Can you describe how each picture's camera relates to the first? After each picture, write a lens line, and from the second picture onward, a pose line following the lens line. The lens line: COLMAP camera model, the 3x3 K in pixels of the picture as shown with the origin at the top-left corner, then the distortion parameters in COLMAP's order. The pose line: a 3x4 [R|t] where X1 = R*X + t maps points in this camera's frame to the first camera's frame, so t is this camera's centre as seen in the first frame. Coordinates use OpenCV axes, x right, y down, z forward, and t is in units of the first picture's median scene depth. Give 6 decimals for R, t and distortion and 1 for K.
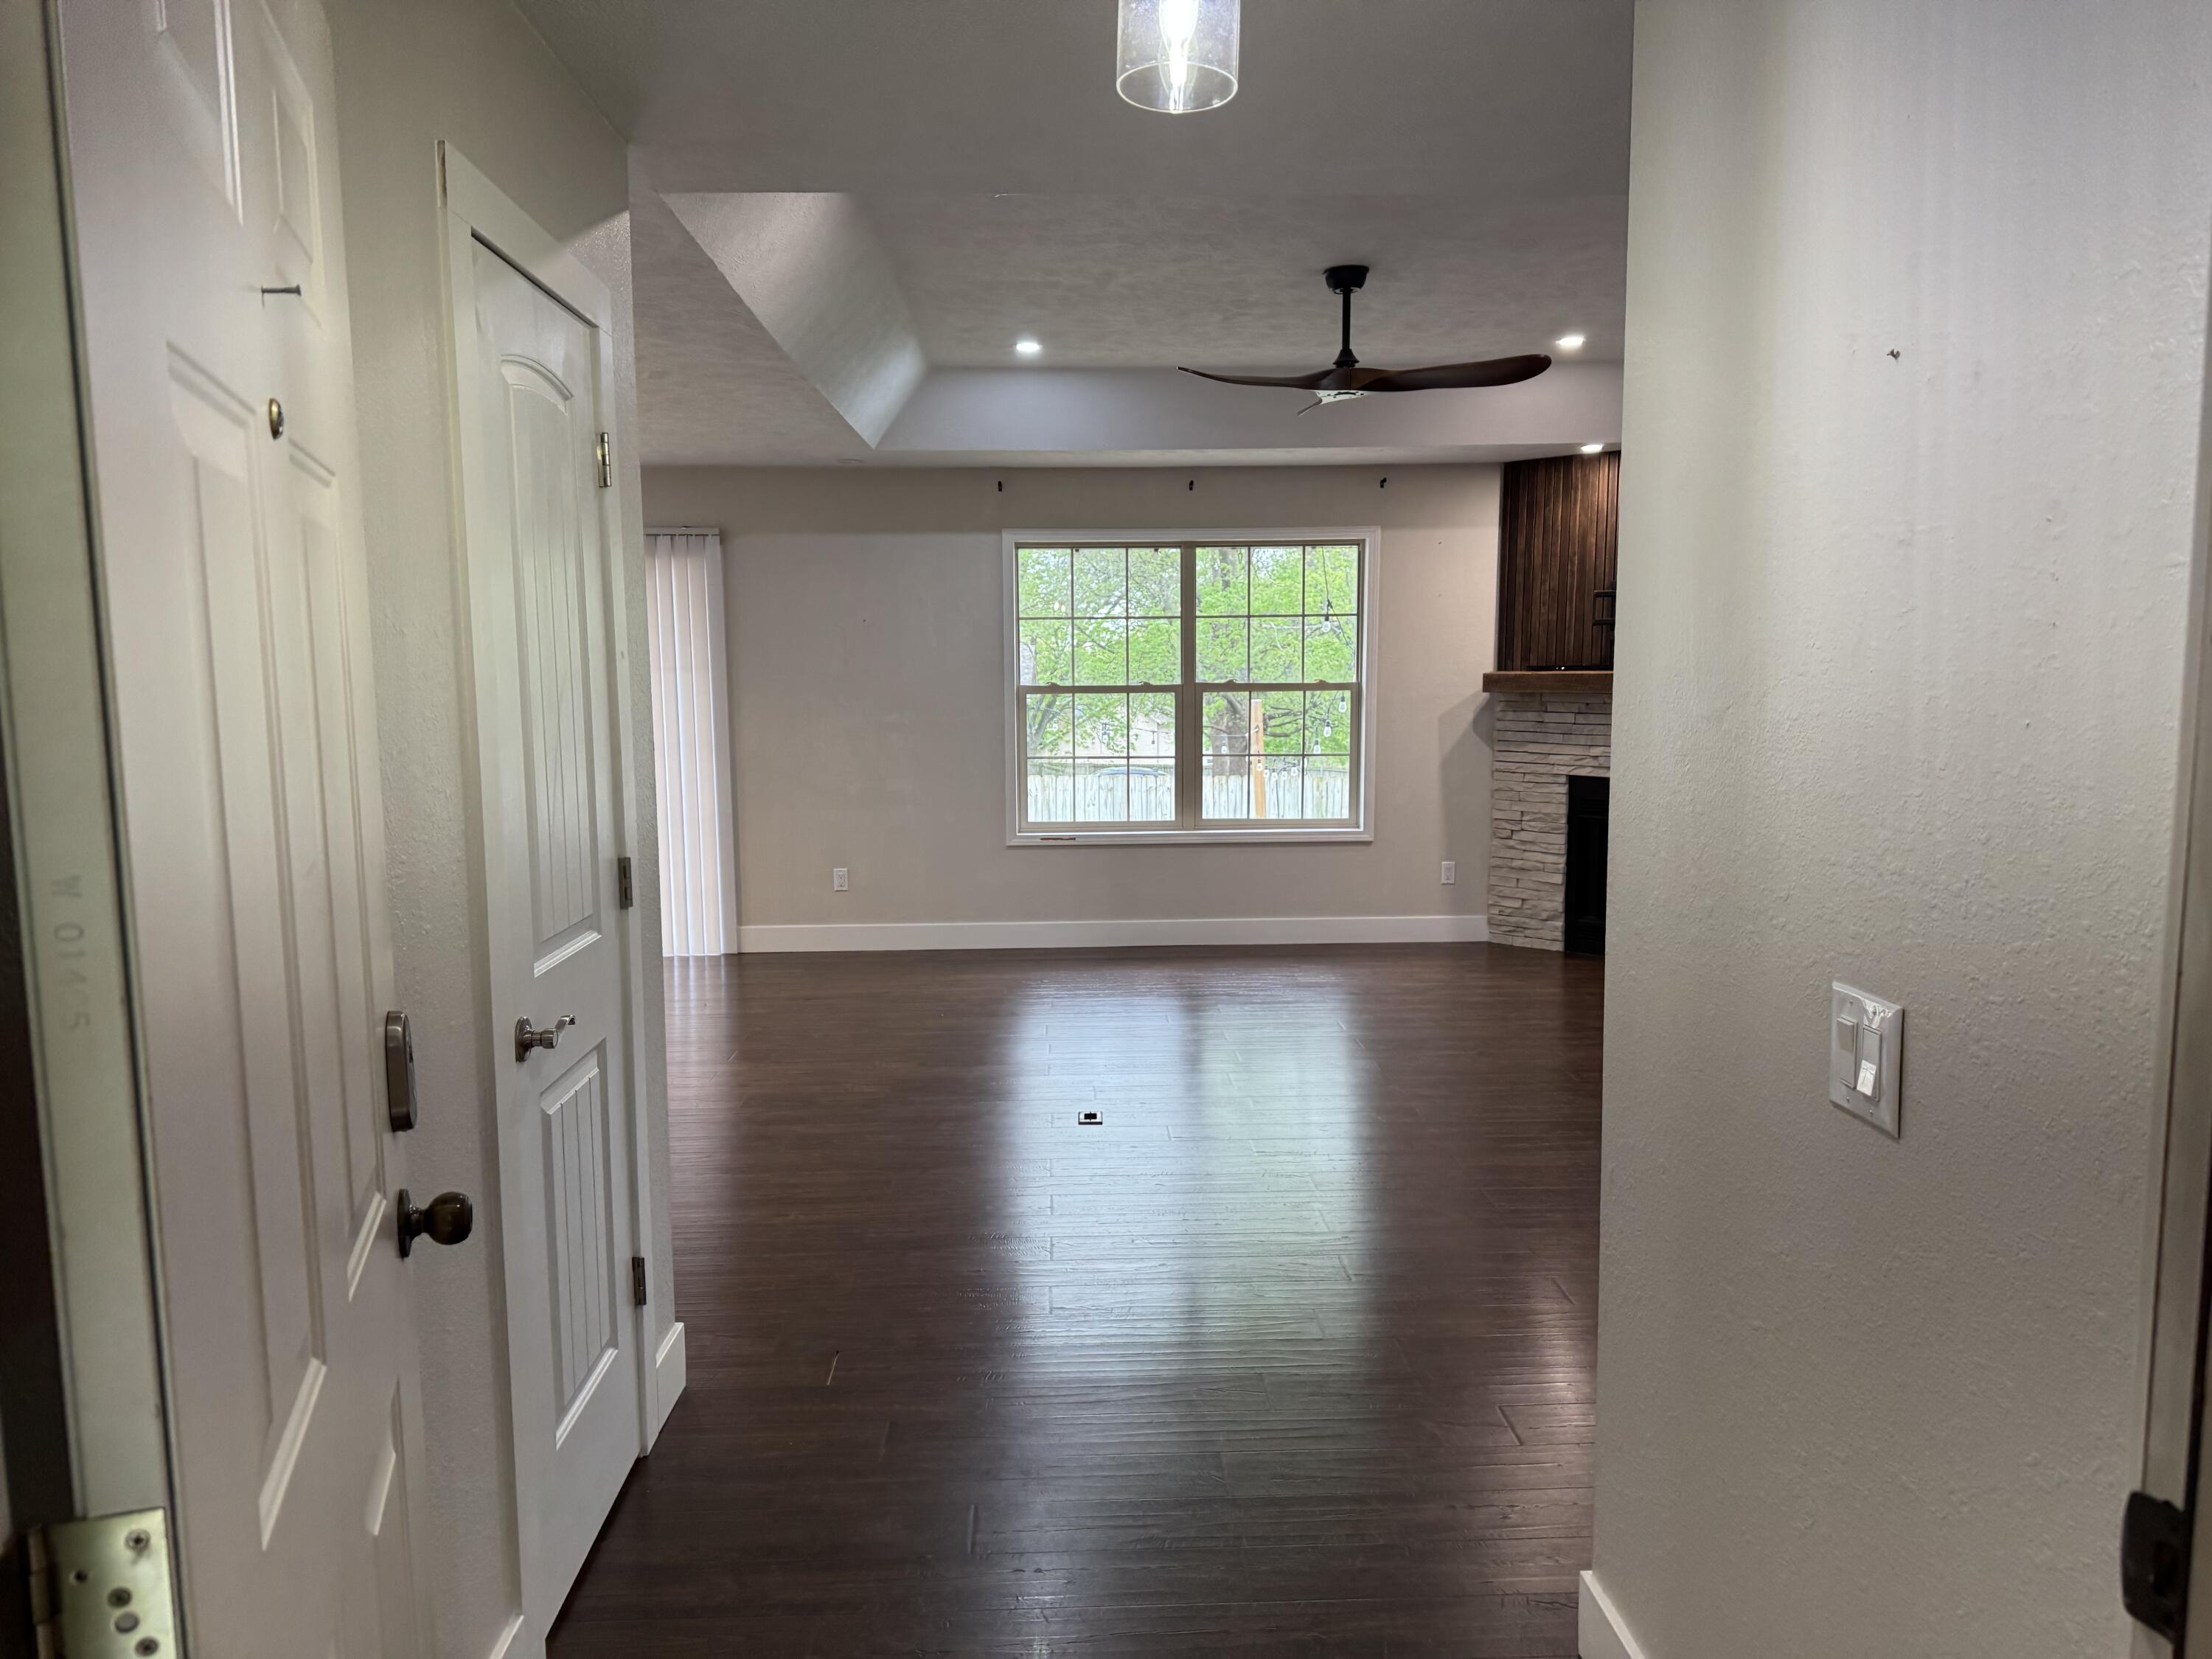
lens RADIAL K [[1540.9, 0, 1098.1], [0, 1540.9, 828.9], [0, 0, 1]] dist [0.079623, -0.092165]
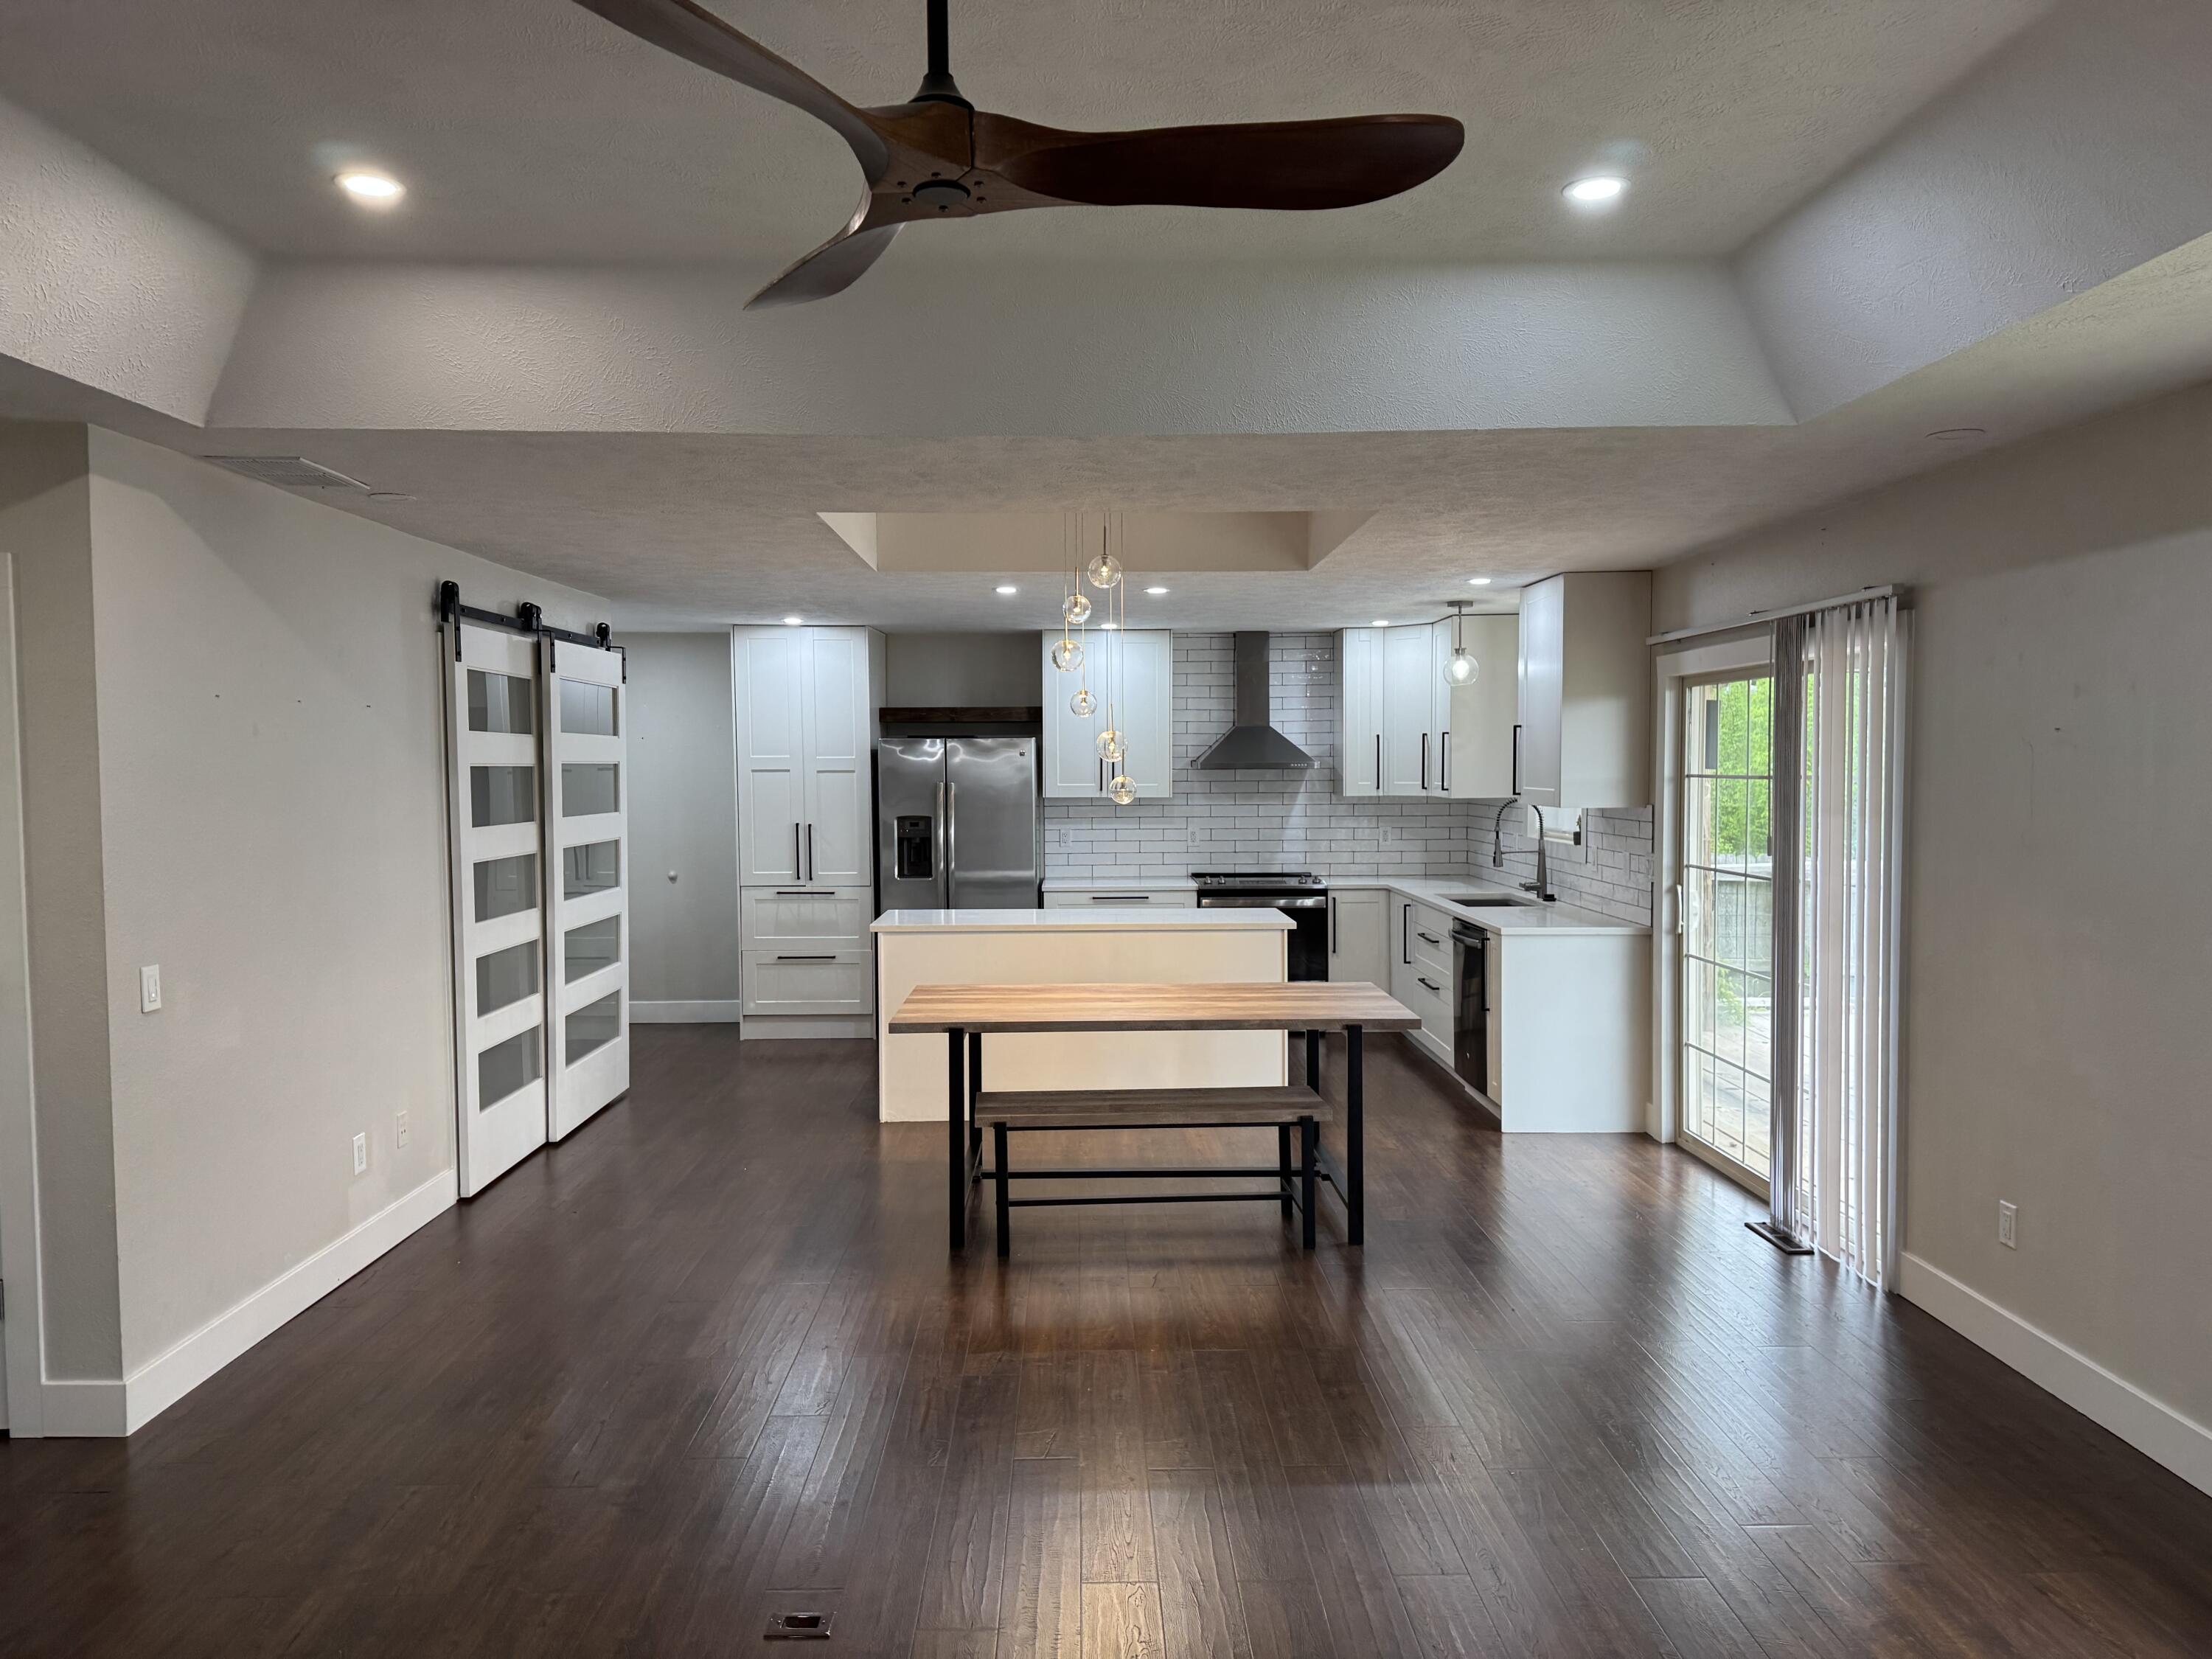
lens RADIAL K [[1540.9, 0, 1083.7], [0, 1540.9, 834.3], [0, 0, 1]] dist [0.079623, -0.092165]
pose [[-0.018370, 0.053795, -0.998383, 0.371098], [-0.096297, 0.993814, 0.055320, -0.099870], [0.995183, 0.097158, -0.013076, 0.702114]]
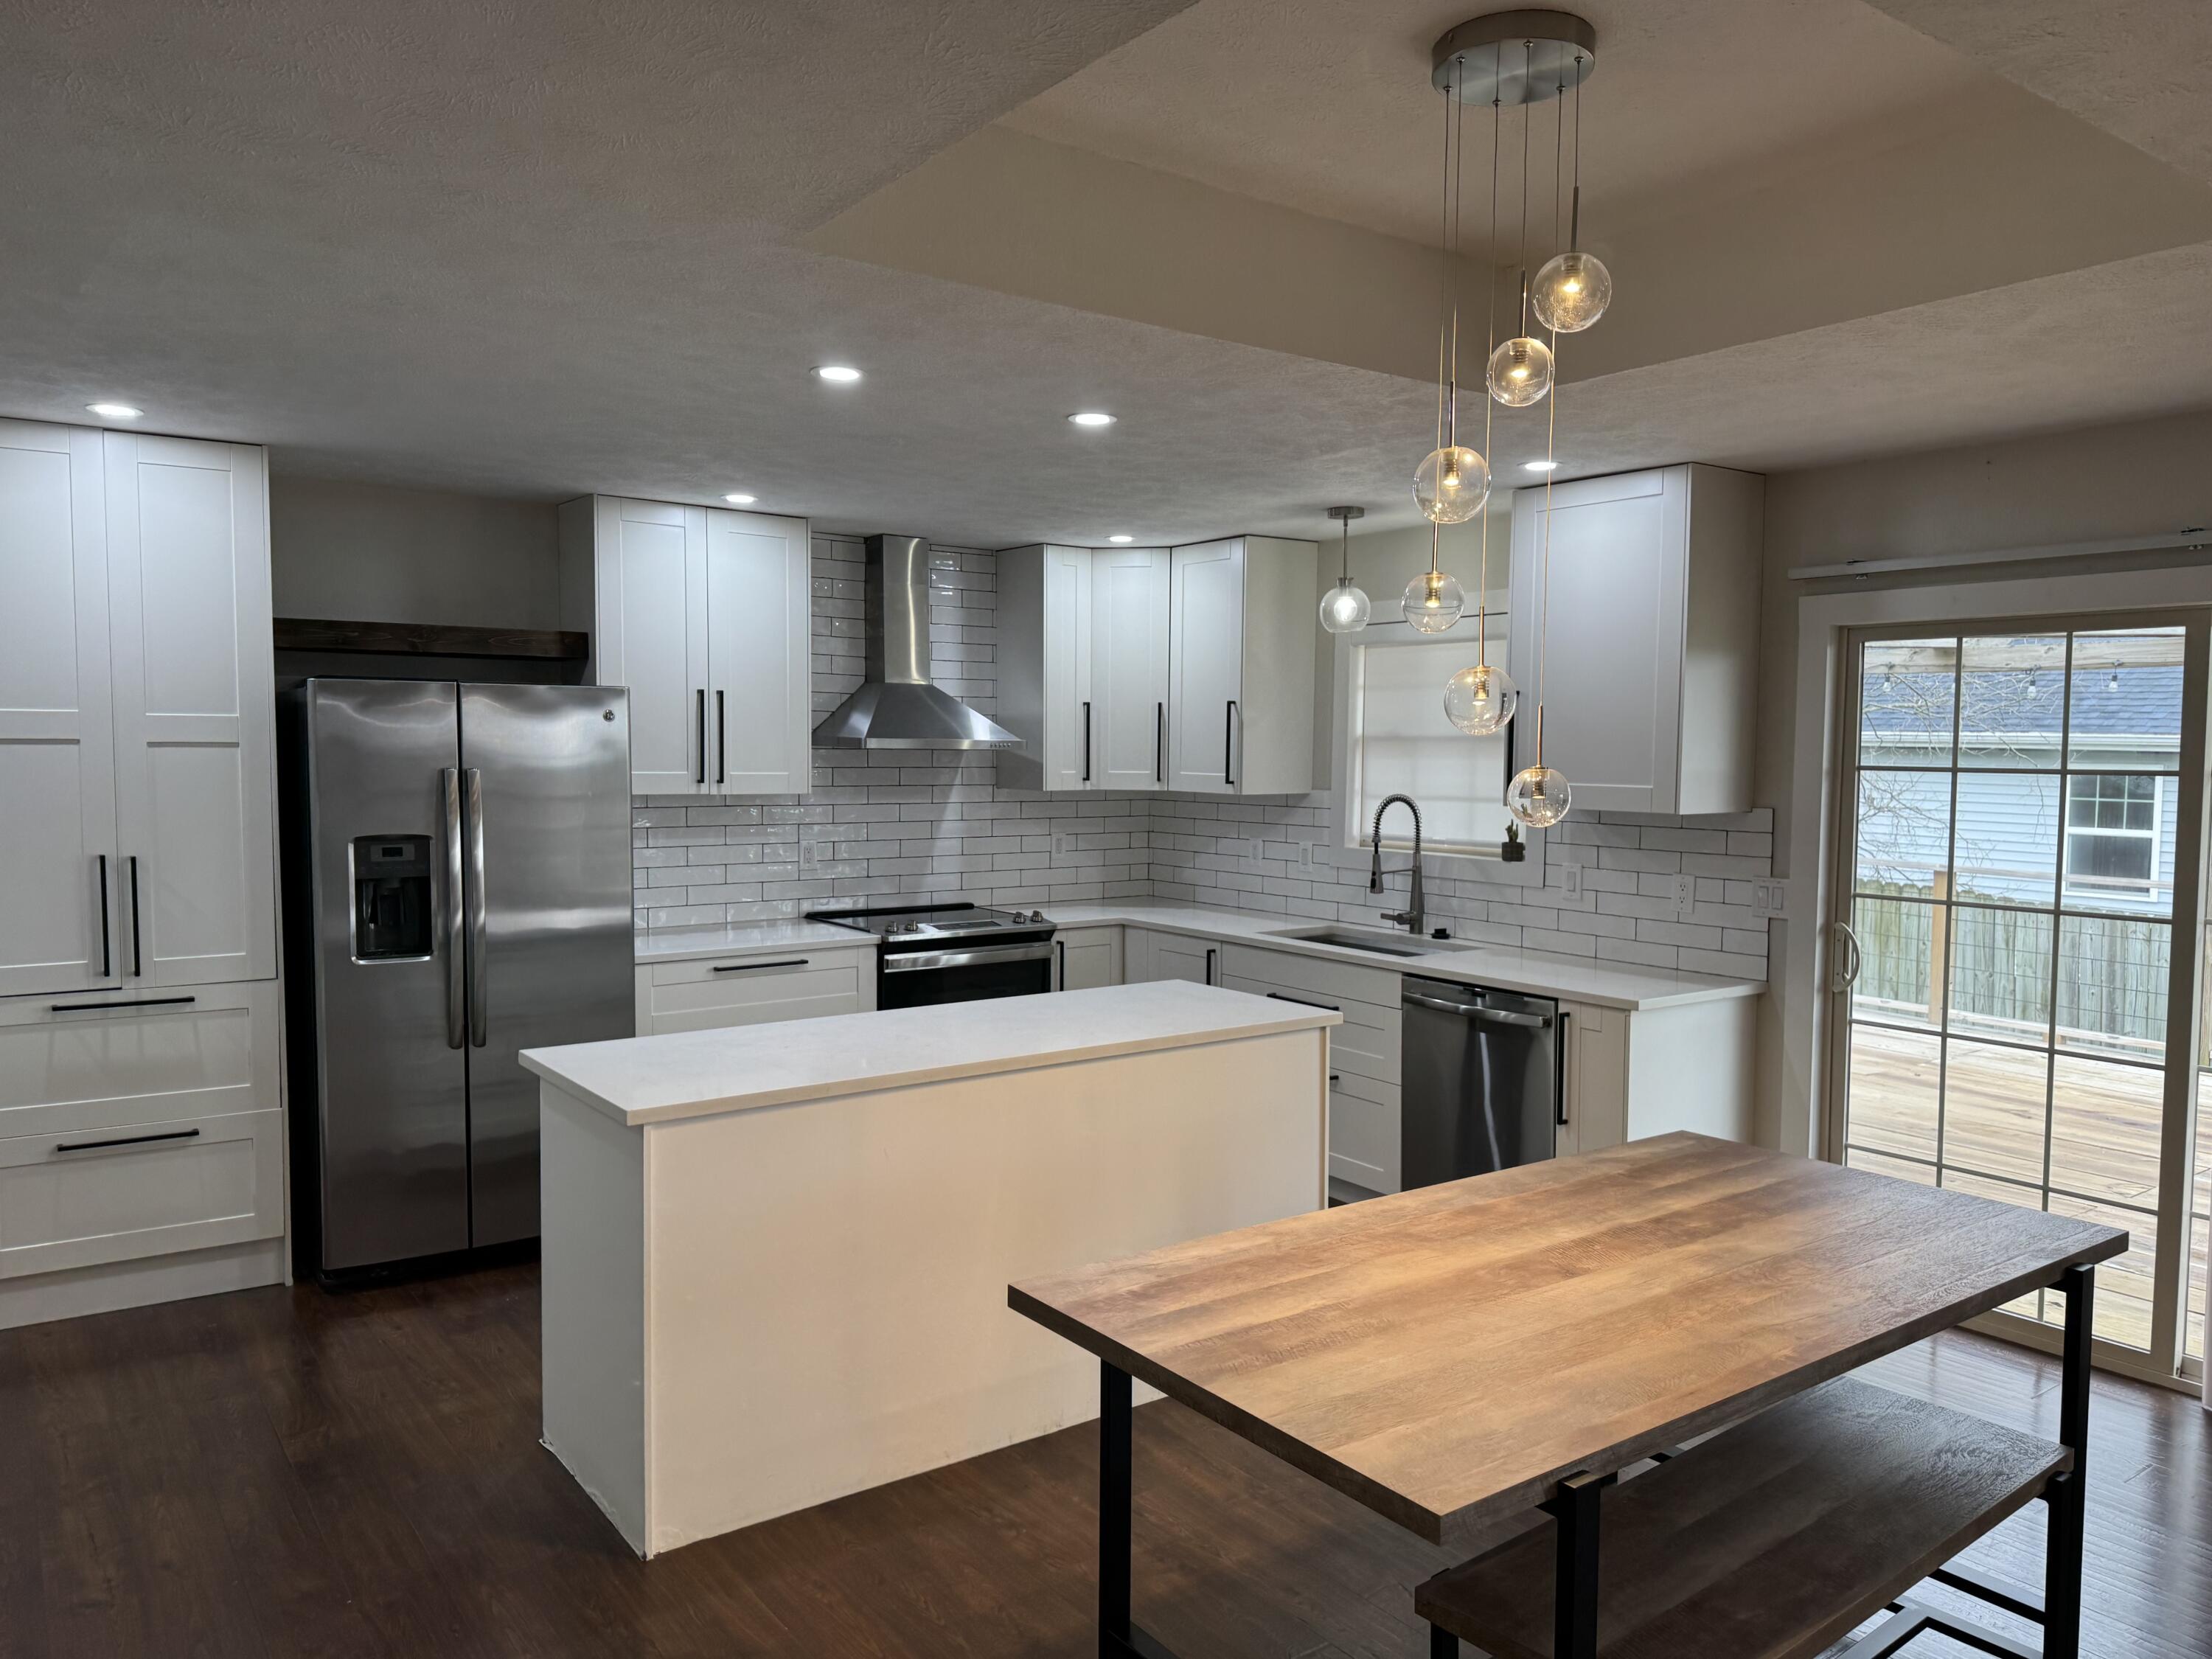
lens RADIAL K [[1540.9, 0, 1111.1], [0, 1540.9, 853.7], [0, 0, 1]] dist [0.079623, -0.092165]
pose [[0.569672, 0.070717, -0.818824, -0.145307], [-0.096880, 0.995123, 0.018541, -0.067480], [0.816142, 0.068766, 0.573745, 0.442861]]
